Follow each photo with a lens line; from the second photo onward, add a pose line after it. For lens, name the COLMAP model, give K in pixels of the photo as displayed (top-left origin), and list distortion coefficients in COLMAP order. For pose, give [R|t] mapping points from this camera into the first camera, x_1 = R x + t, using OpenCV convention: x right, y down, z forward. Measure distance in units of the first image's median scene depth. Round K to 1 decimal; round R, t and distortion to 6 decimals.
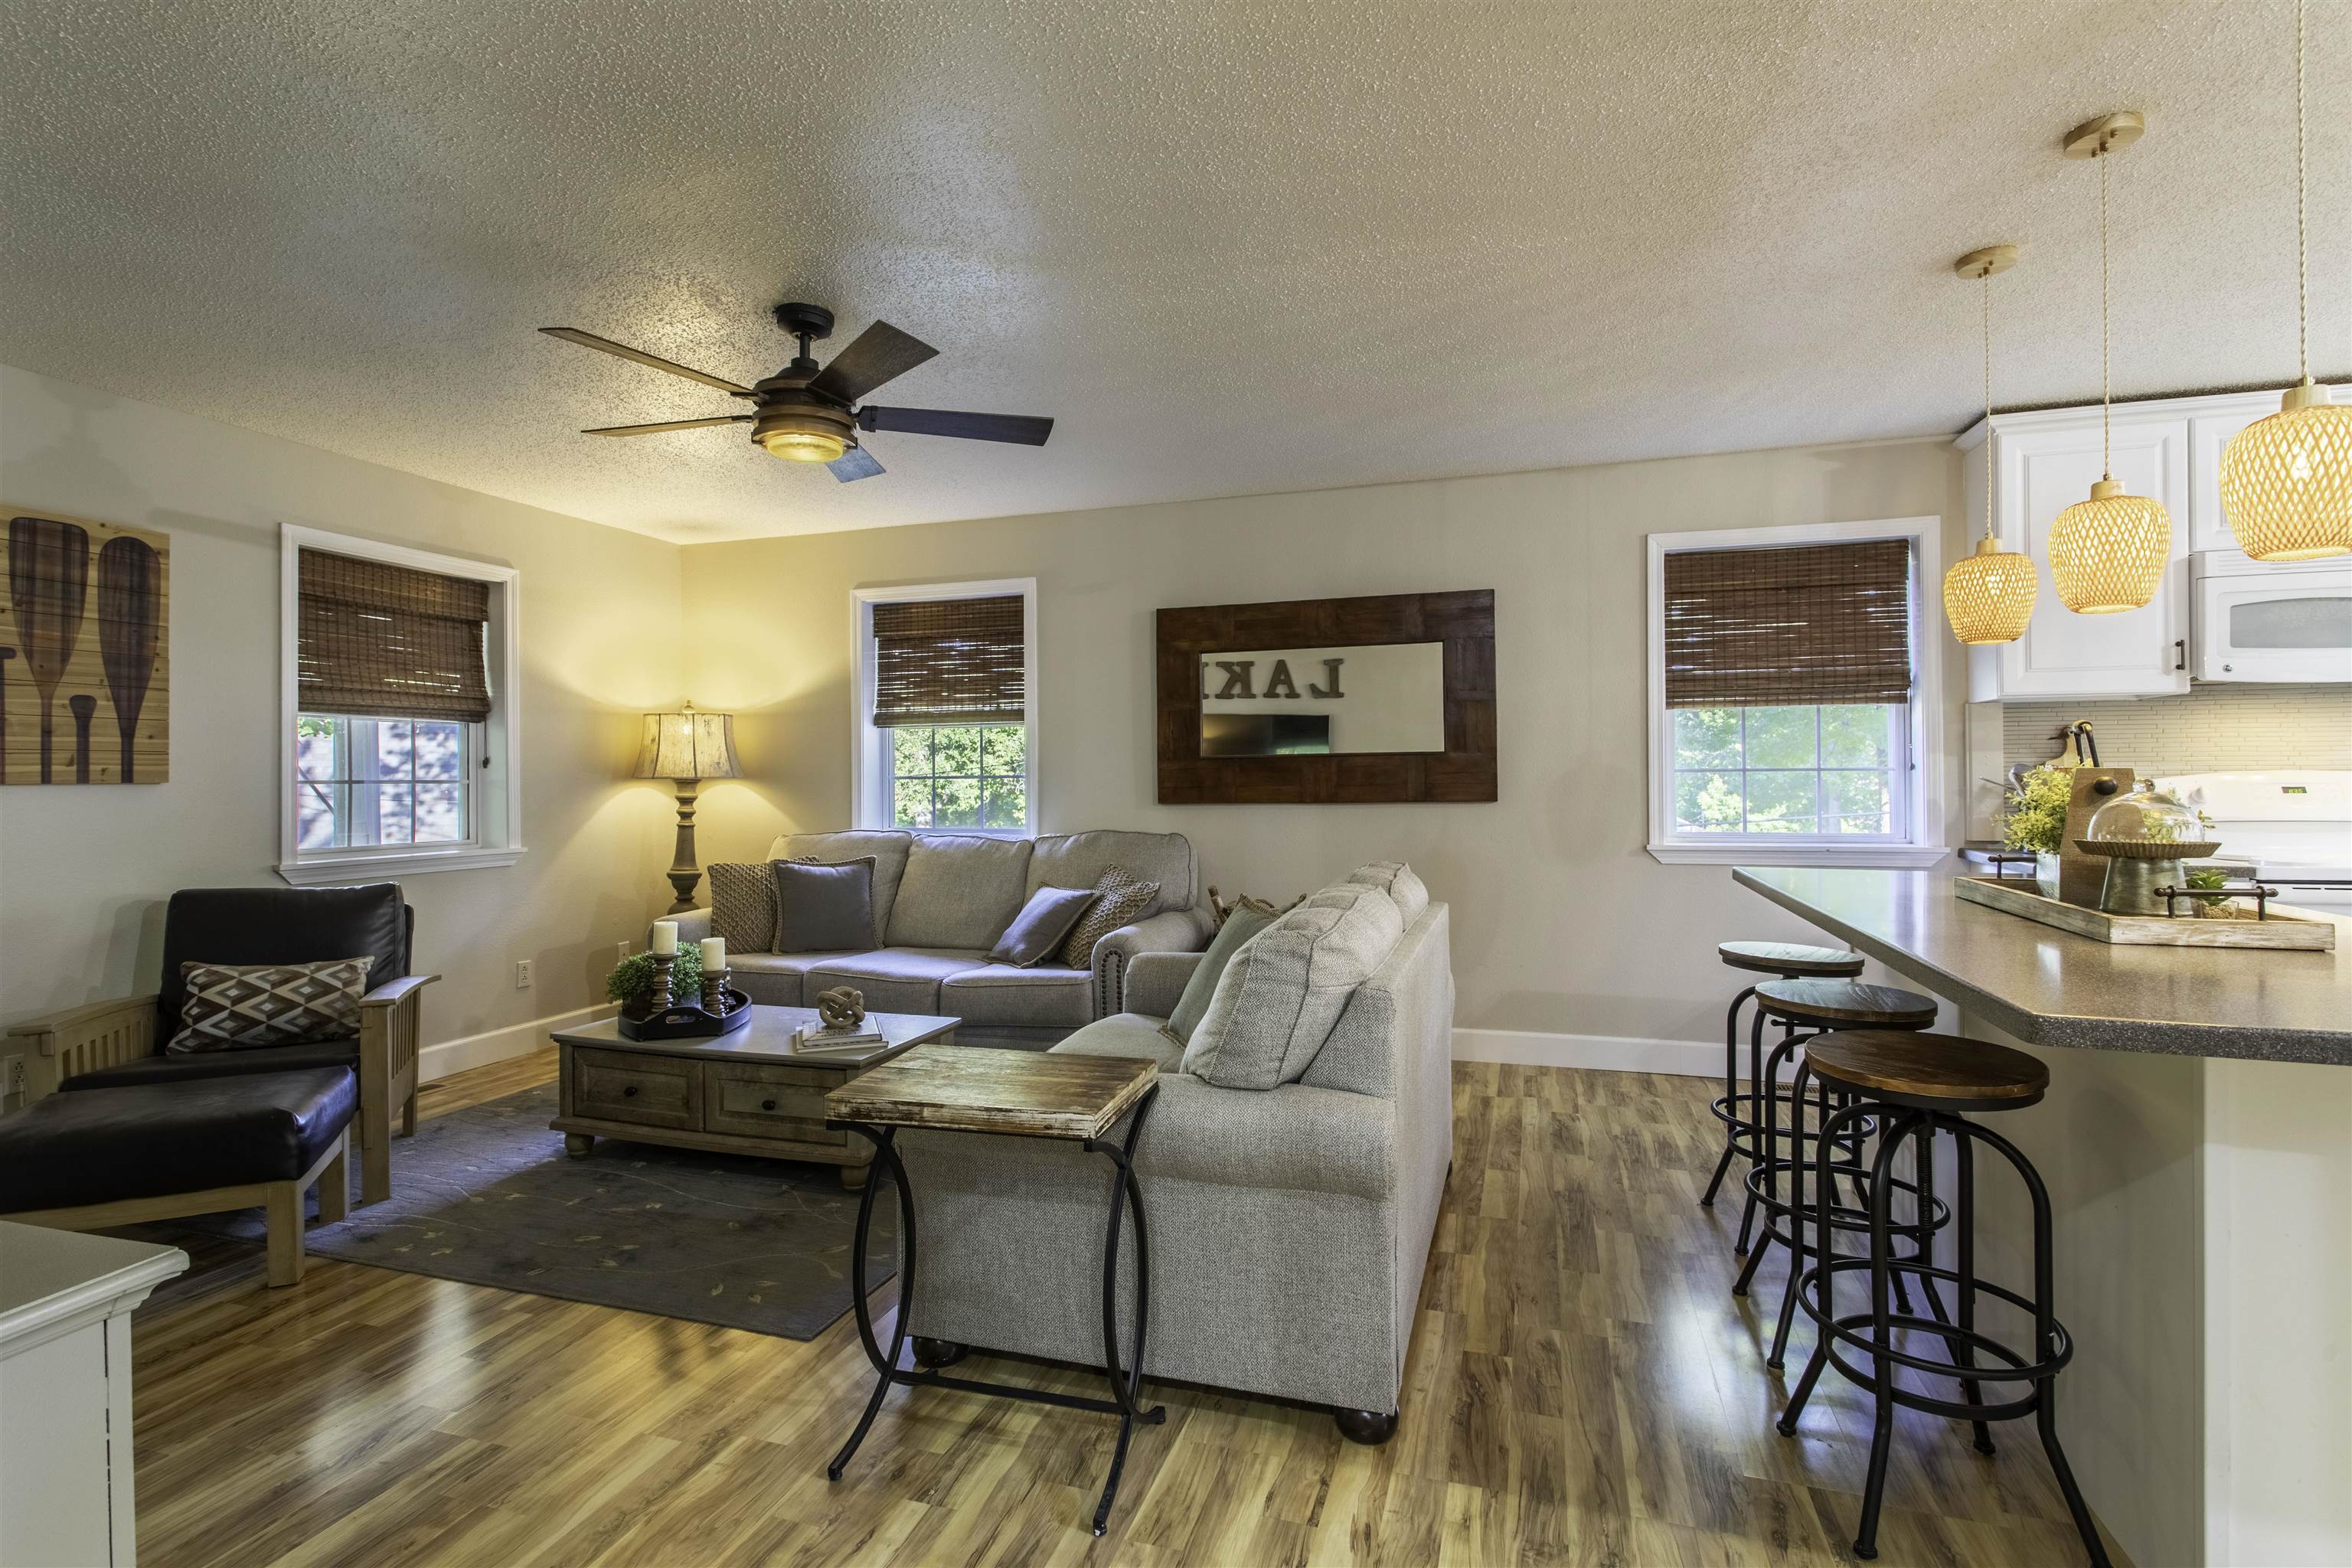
lens RADIAL K [[1156.8, 0, 1137.5], [0, 1156.8, 772.0], [0, 0, 1]] dist [-0.000625, 0.000906]
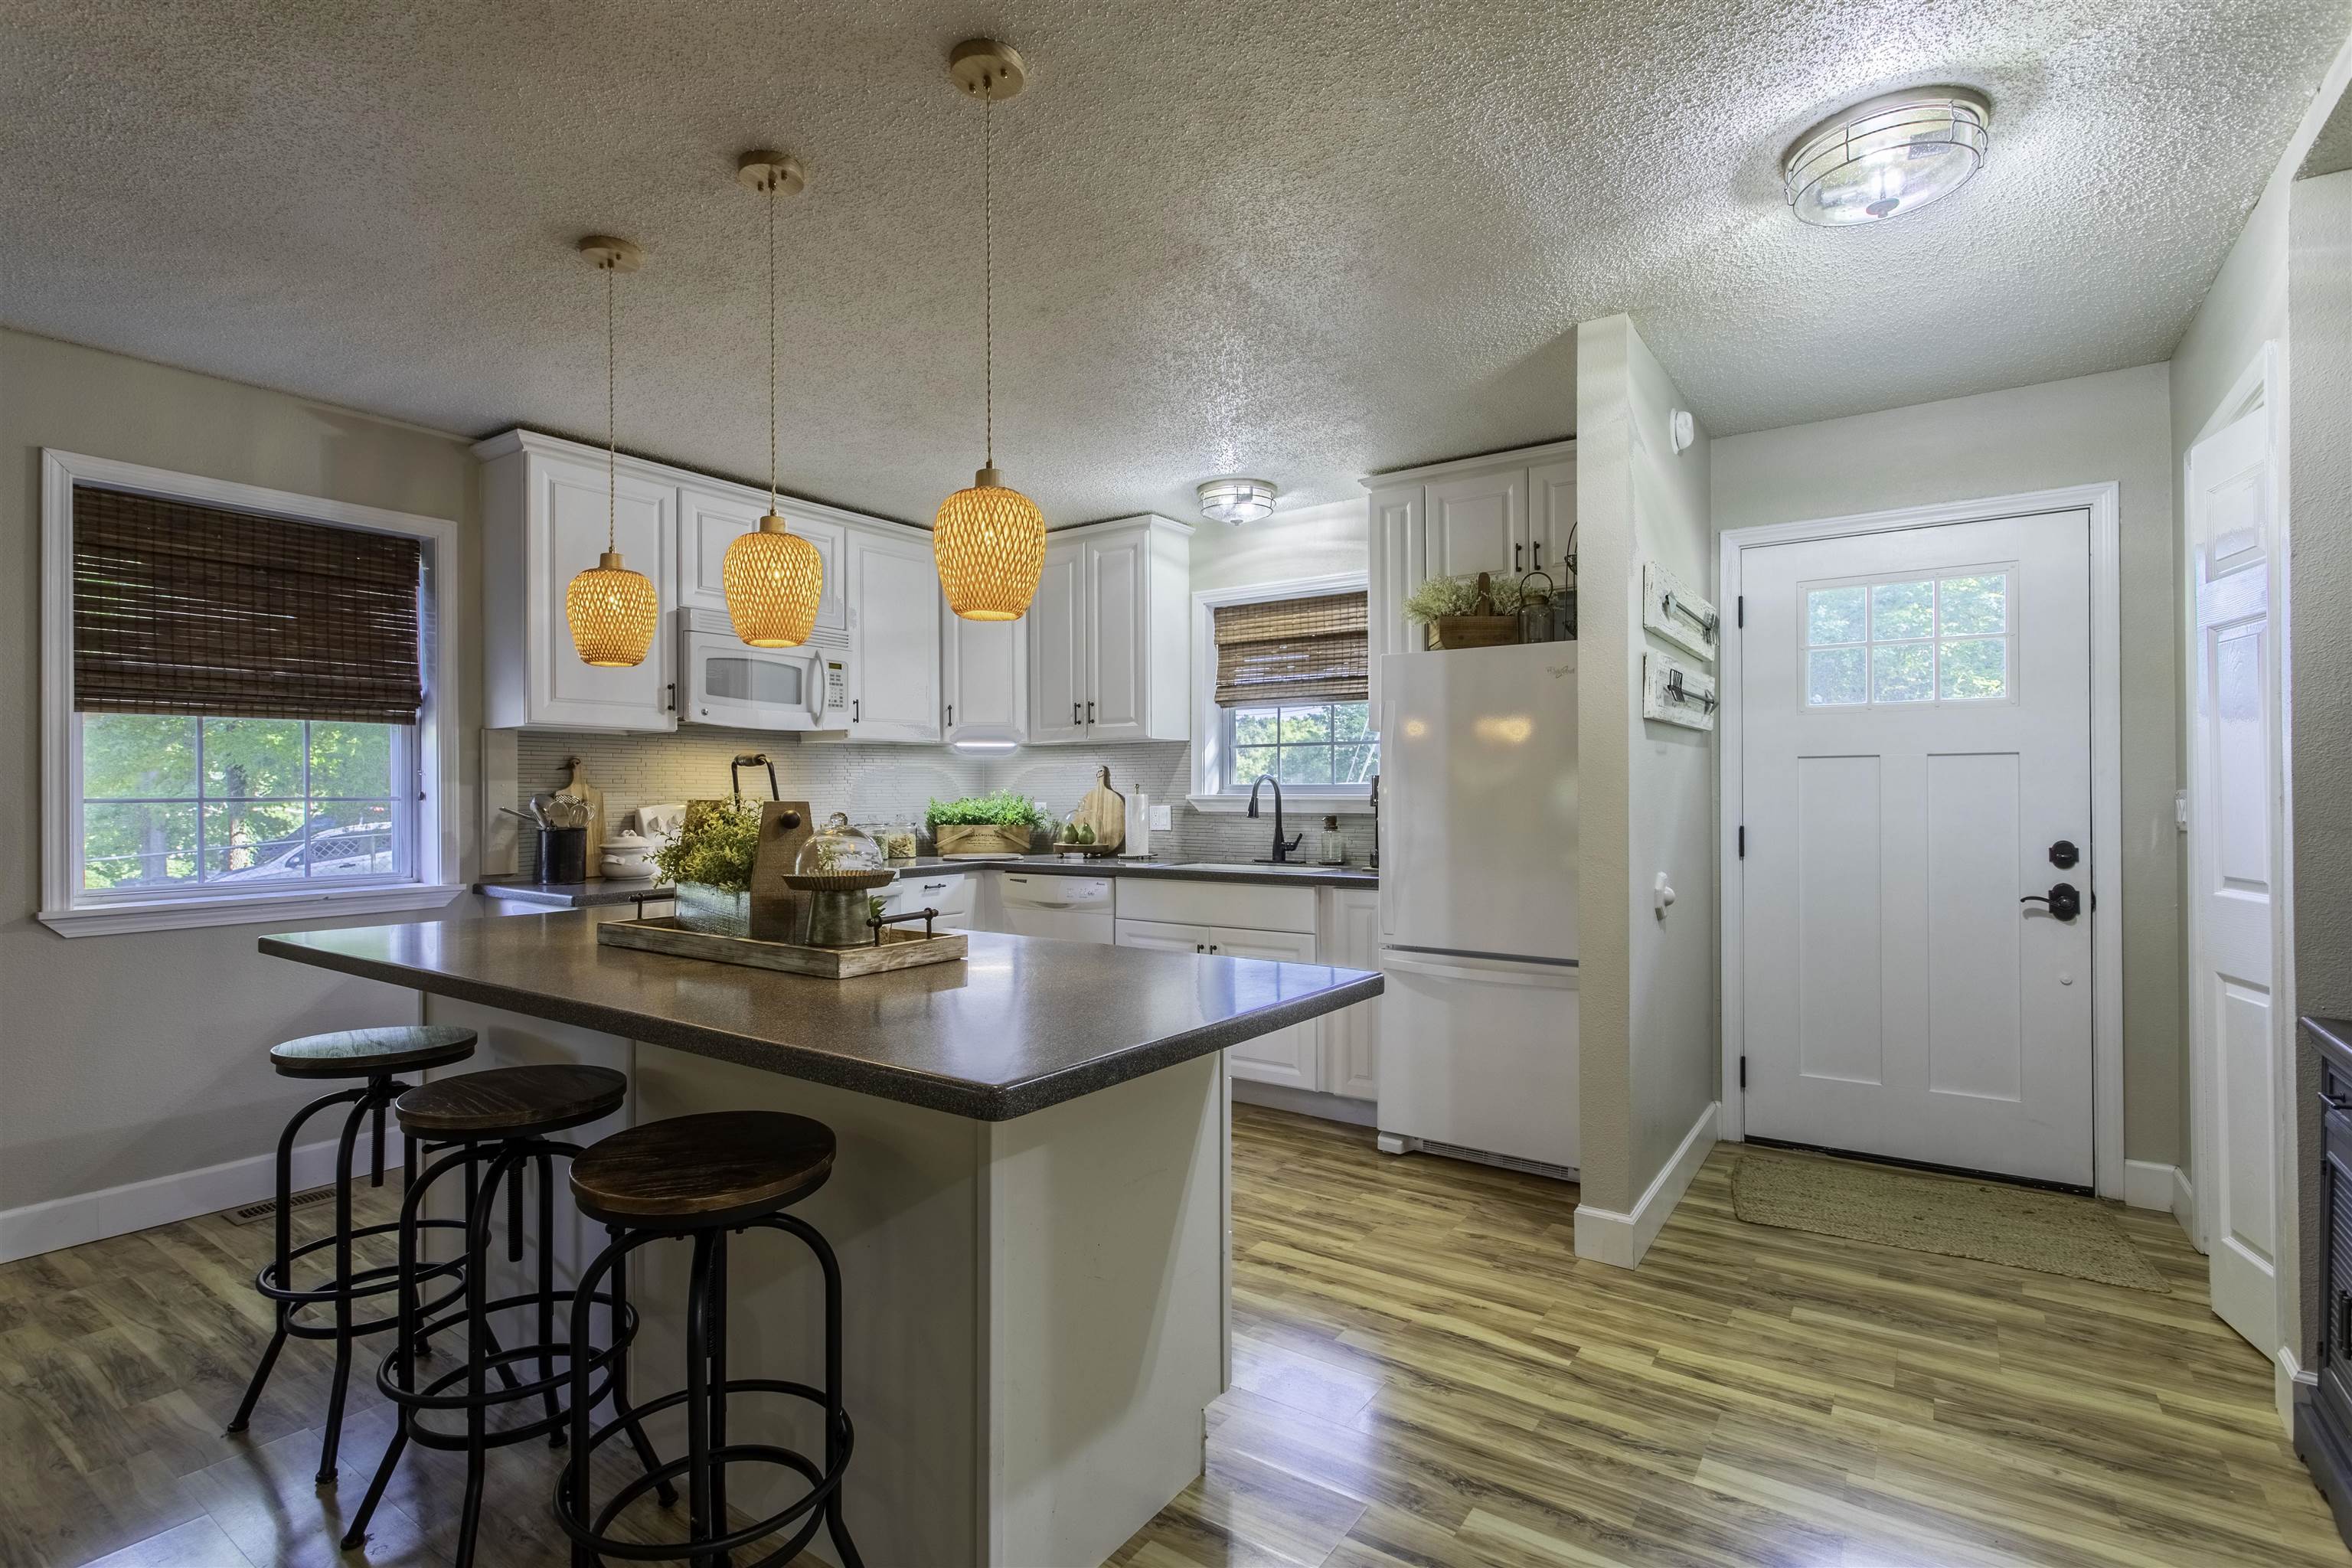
lens RADIAL K [[1121.0, 0, 1187.1], [0, 1121.0, 792.1], [0, 0, 1]] dist [-0.001129, 0.001981]
pose [[0.272690, 0.005786, 0.962085, -0.001021], [-0.000398, 0.999983, -0.005901, -0.002947], [-0.962102, 0.001227, 0.272687, 0.200906]]
